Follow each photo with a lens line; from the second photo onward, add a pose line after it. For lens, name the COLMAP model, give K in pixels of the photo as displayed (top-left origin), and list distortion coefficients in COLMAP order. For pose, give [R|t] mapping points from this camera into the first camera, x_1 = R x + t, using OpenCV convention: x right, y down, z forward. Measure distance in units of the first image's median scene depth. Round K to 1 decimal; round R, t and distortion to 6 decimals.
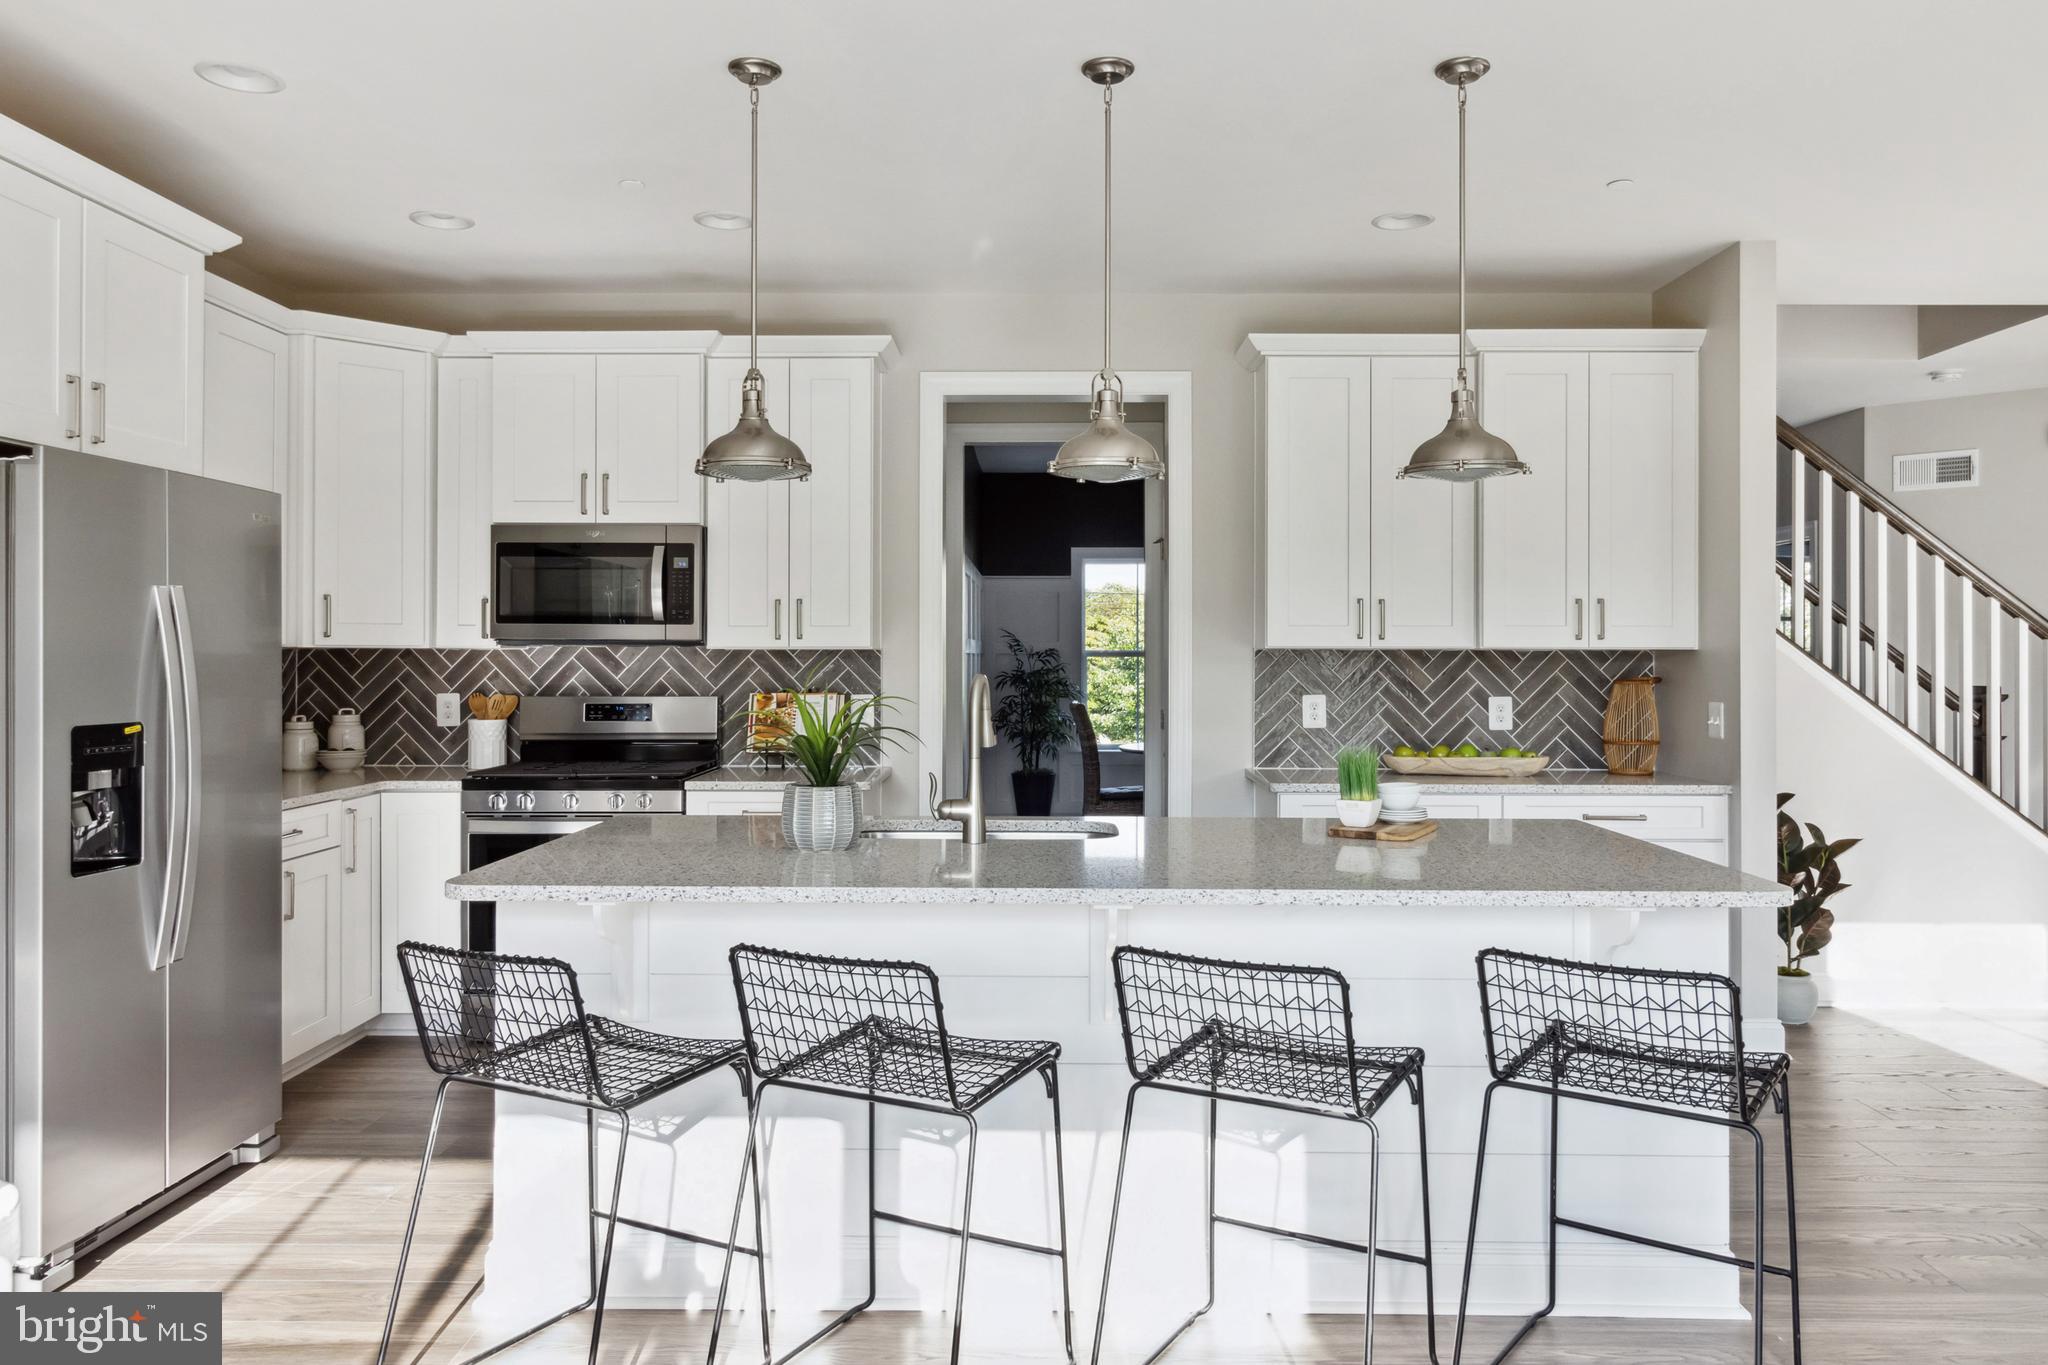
lens RADIAL K [[1427.7, 0, 1023.8], [0, 1427.7, 643.1], [0, 0, 1]] dist [0.001065, 0.000187]
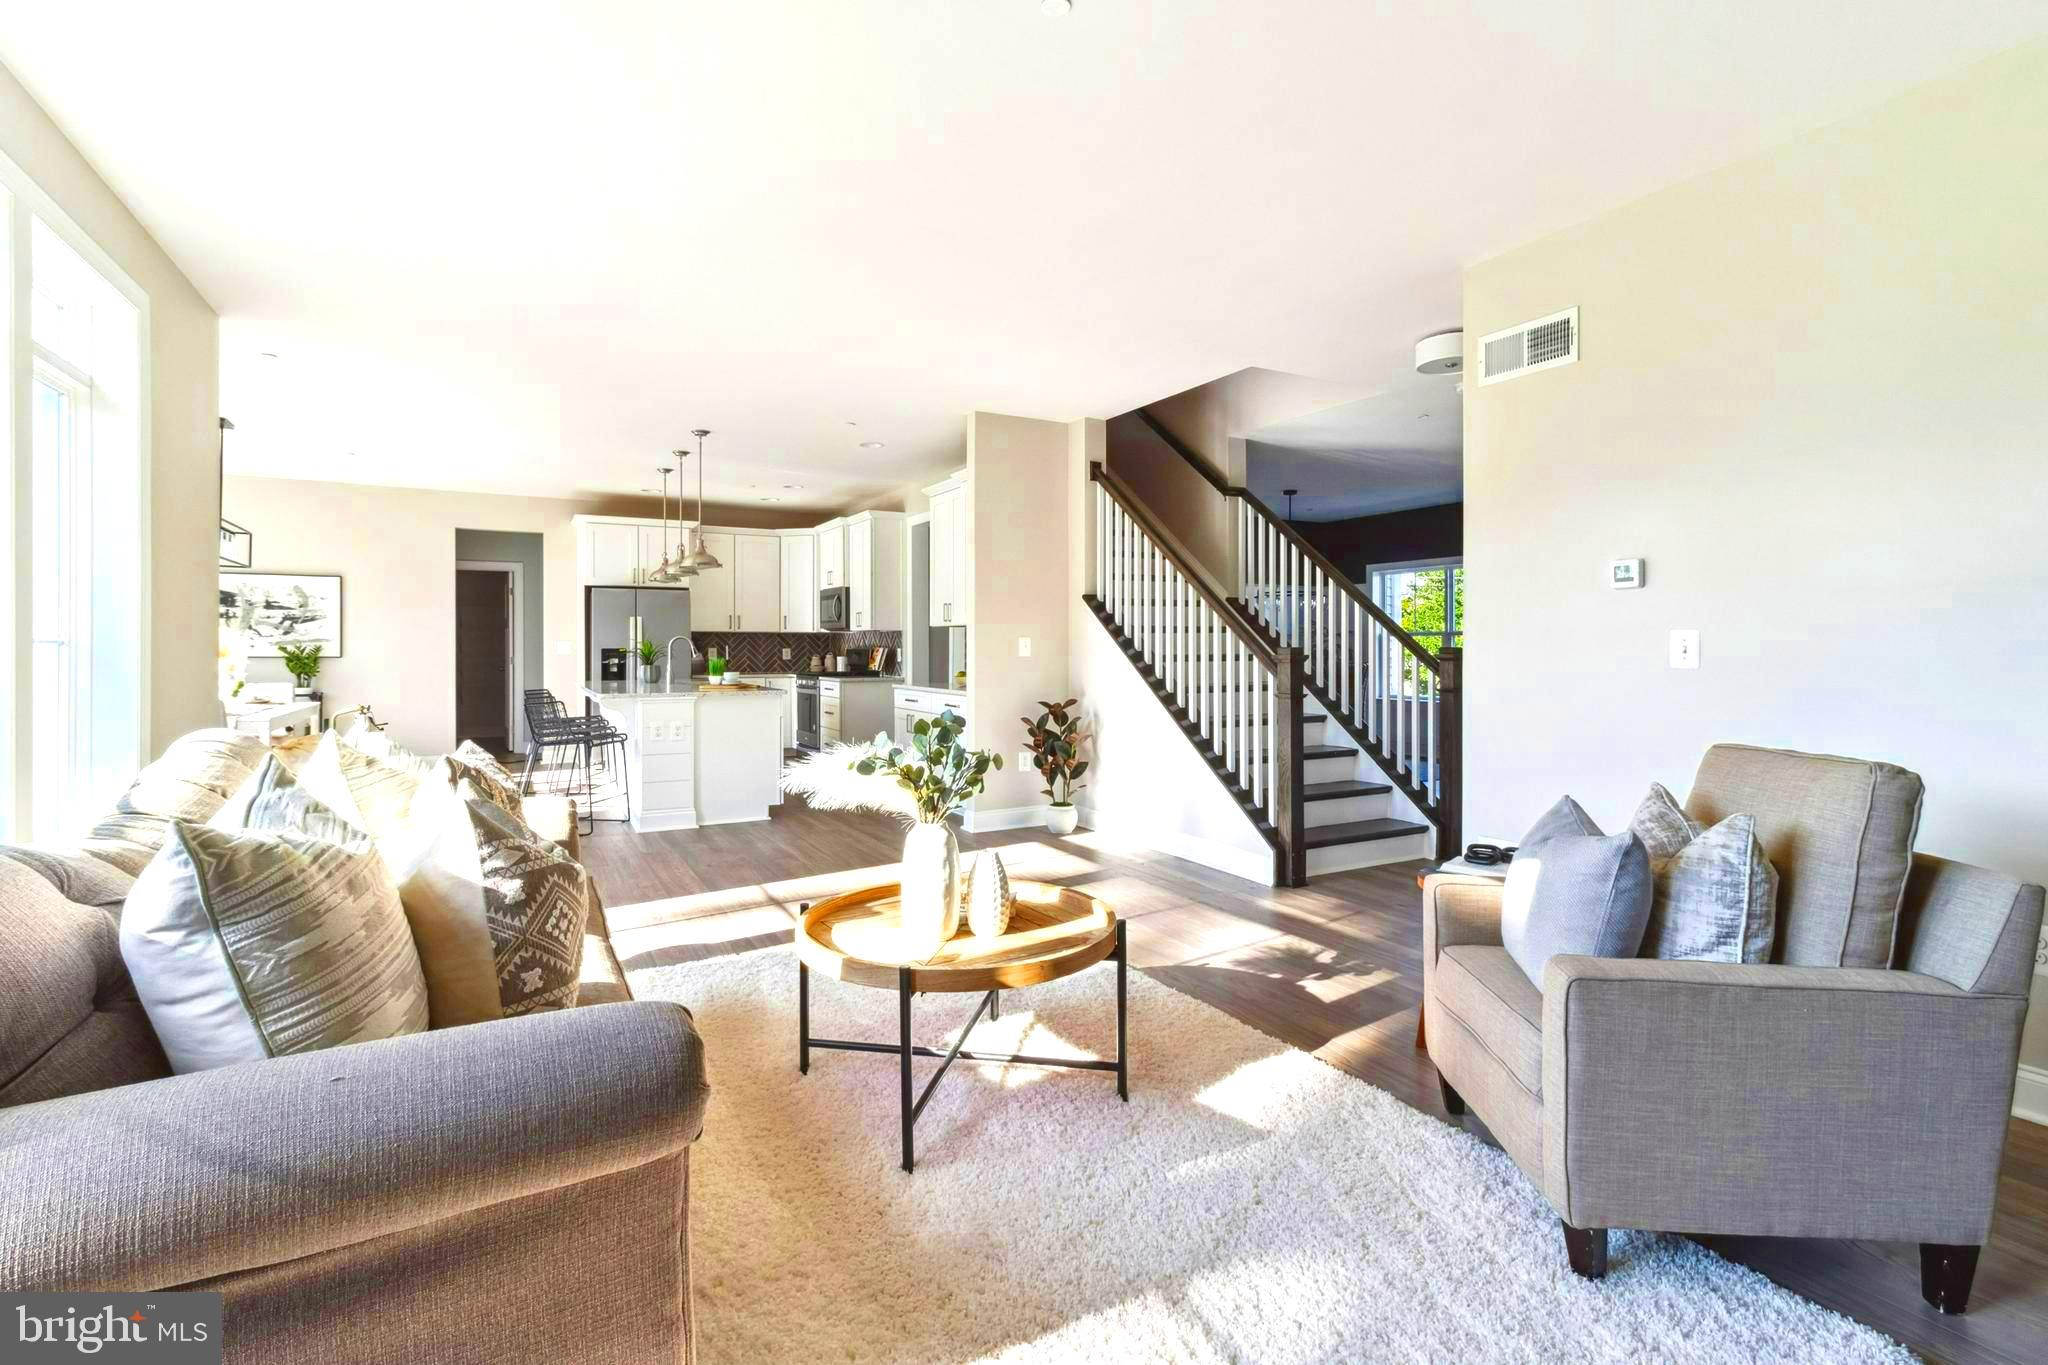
lens RADIAL K [[944.8, 0, 1016.4], [0, 944.8, 650.9], [0, 0, 1]] dist [0.001920, 0.000414]
pose [[0.494748, 0.002787, -0.869032, 1.450559], [0.006312, 0.999957, 0.006800, 0.029855], [0.869014, -0.008850, 0.494709, 0.357617]]
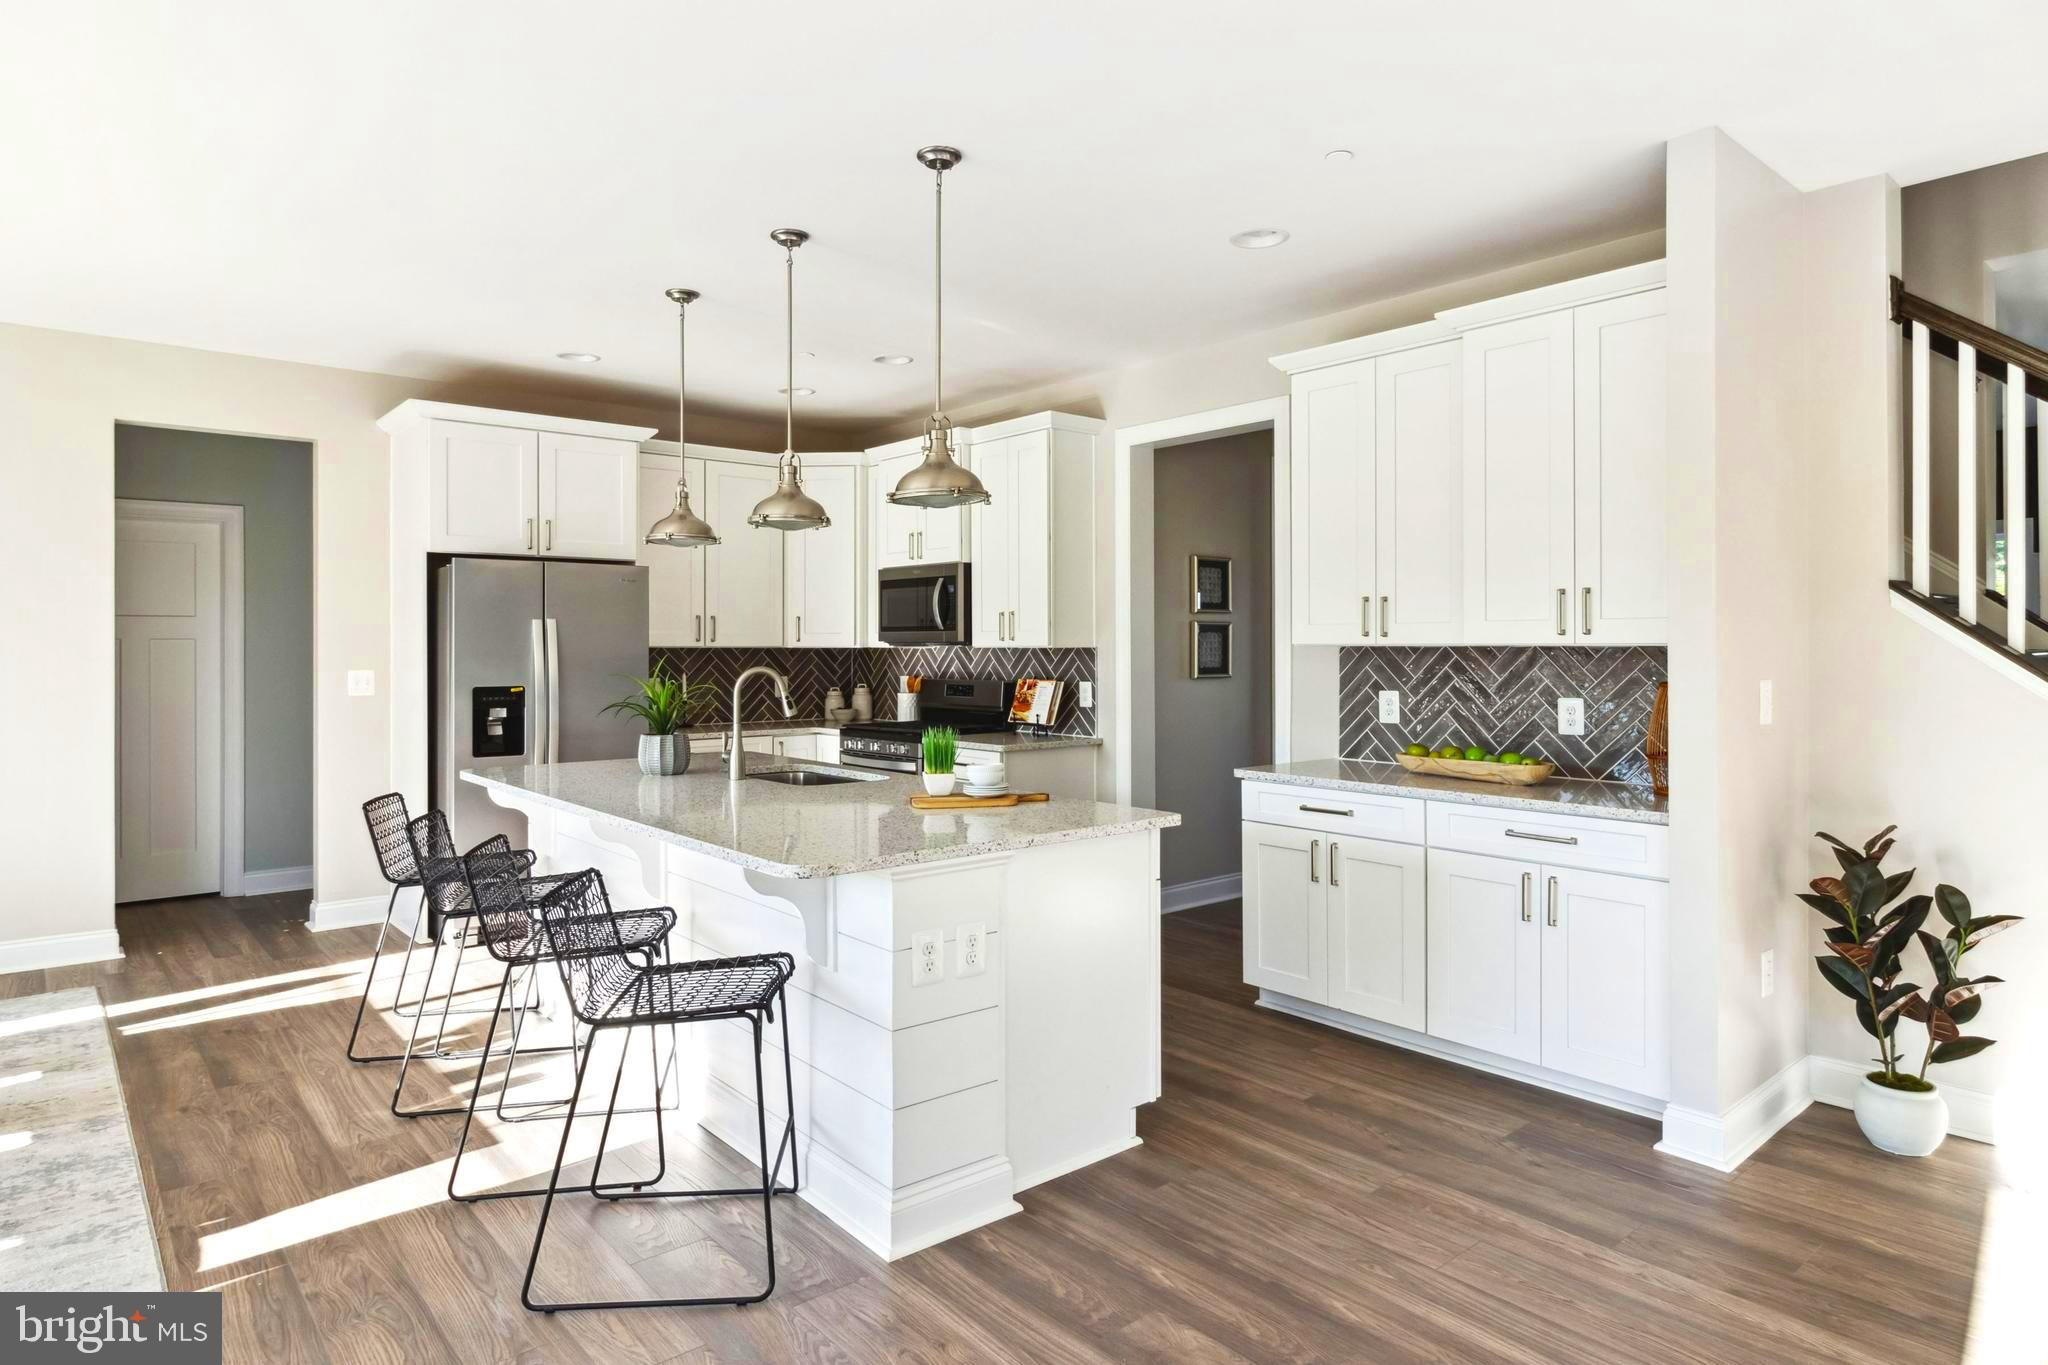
lens RADIAL K [[1166.8, 0, 1024.3], [0, 1166.8, 647.9], [0, 0, 1]] dist [-0.000884, -0.000963]
pose [[0.662949, -0.002172, -0.748661, 0.658416], [0.008942, 0.999947, 0.005017, -0.001165], [0.748611, -0.010021, 0.662934, 0.249363]]
